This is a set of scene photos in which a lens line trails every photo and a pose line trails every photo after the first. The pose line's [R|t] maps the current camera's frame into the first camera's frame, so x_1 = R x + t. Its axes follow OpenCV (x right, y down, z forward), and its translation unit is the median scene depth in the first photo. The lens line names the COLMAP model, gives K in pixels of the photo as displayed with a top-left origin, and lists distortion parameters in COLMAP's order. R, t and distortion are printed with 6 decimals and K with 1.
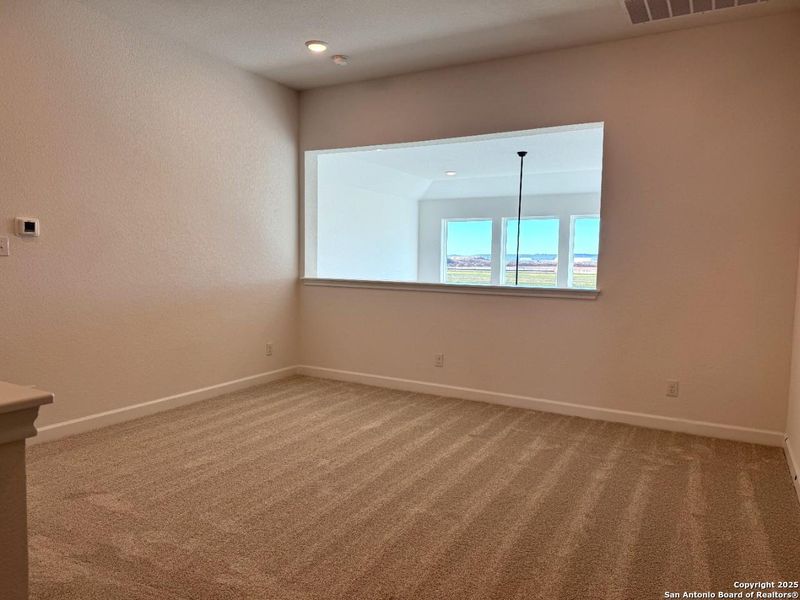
lens RADIAL K [[562.5, 0, 393.4], [0, 562.5, 299.2], [0, 0, 1]] dist [0.064059, -0.077558]
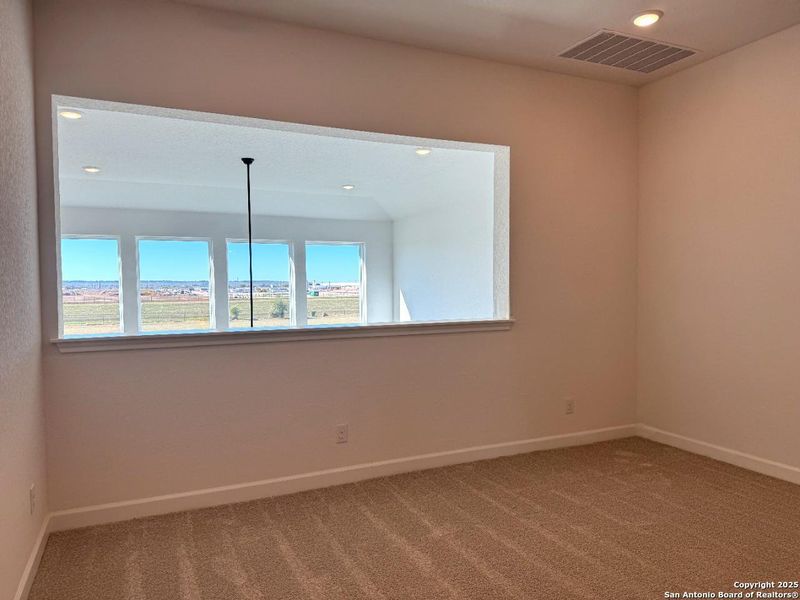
lens RADIAL K [[562.5, 0, 398.4], [0, 562.5, 305.1], [0, 0, 1]] dist [0.064059, -0.077558]
pose [[0.573803, -0.049872, 0.817473, -0.415186], [0.080733, 0.996727, 0.004140, -0.047551], [-0.815004, 0.063622, 0.575951, 0.472120]]
